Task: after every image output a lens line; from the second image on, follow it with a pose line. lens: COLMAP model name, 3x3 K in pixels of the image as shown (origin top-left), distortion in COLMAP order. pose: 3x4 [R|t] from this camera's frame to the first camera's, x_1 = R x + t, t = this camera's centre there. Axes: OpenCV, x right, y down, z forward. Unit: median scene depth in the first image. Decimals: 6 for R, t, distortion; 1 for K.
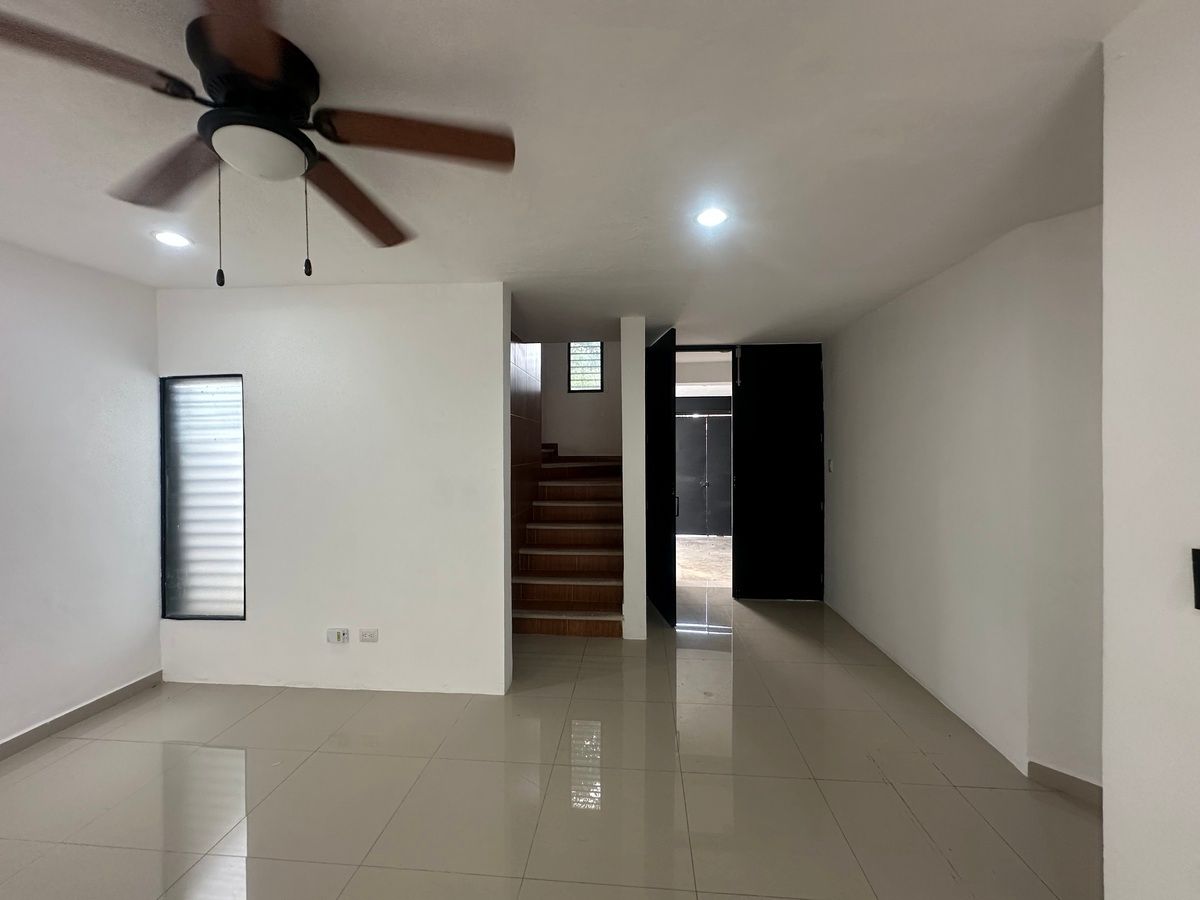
lens RADIAL K [[478.9, 0, 600.3], [0, 478.9, 450.4], [0, 0, 1]] dist [0.003602, -0.000017]
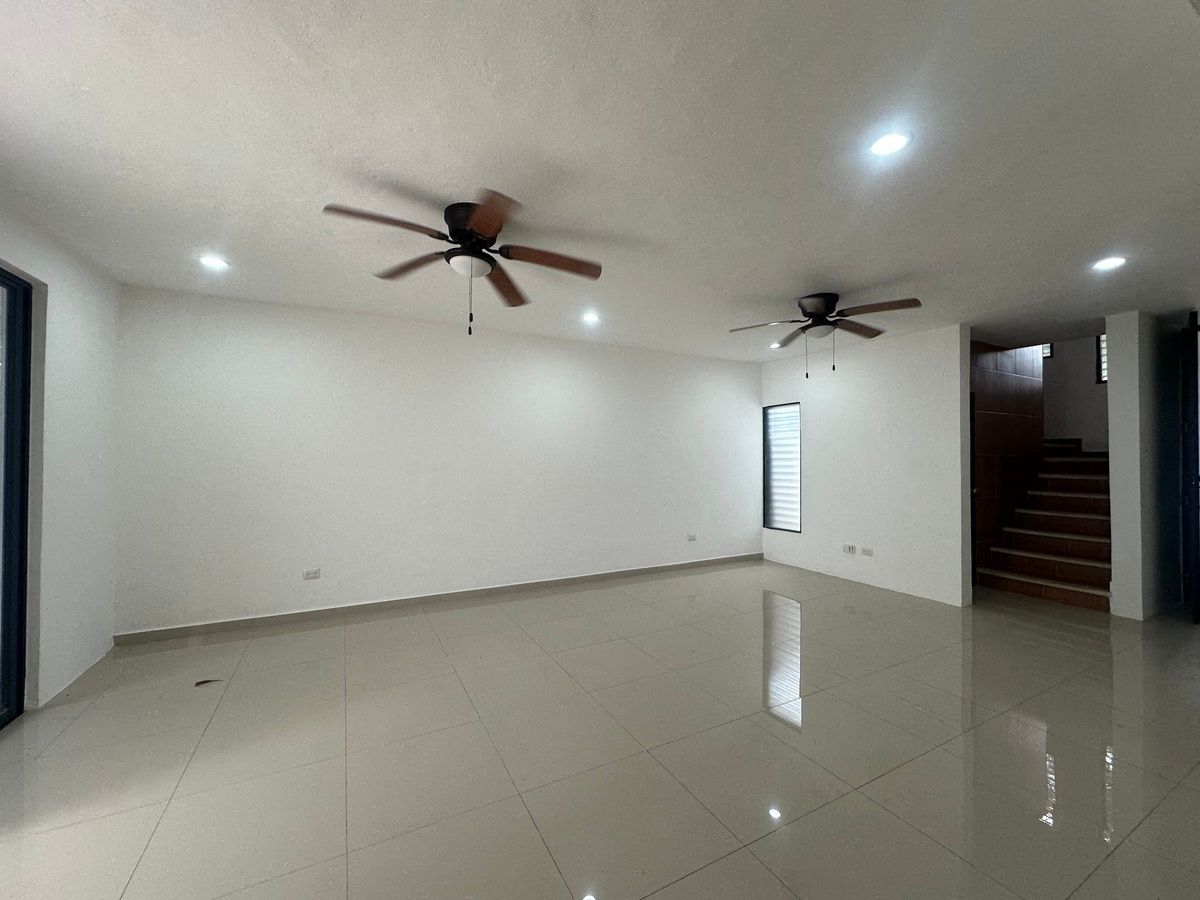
lens RADIAL K [[478.9, 0, 598.5], [0, 478.9, 446.2], [0, 0, 1]] dist [0.003602, -0.000017]
pose [[0.546501, -0.009031, -0.837410, 0.386352], [-0.007643, 0.999846, -0.015770, 0.048867], [0.837423, 0.015019, 0.546348, -0.664780]]
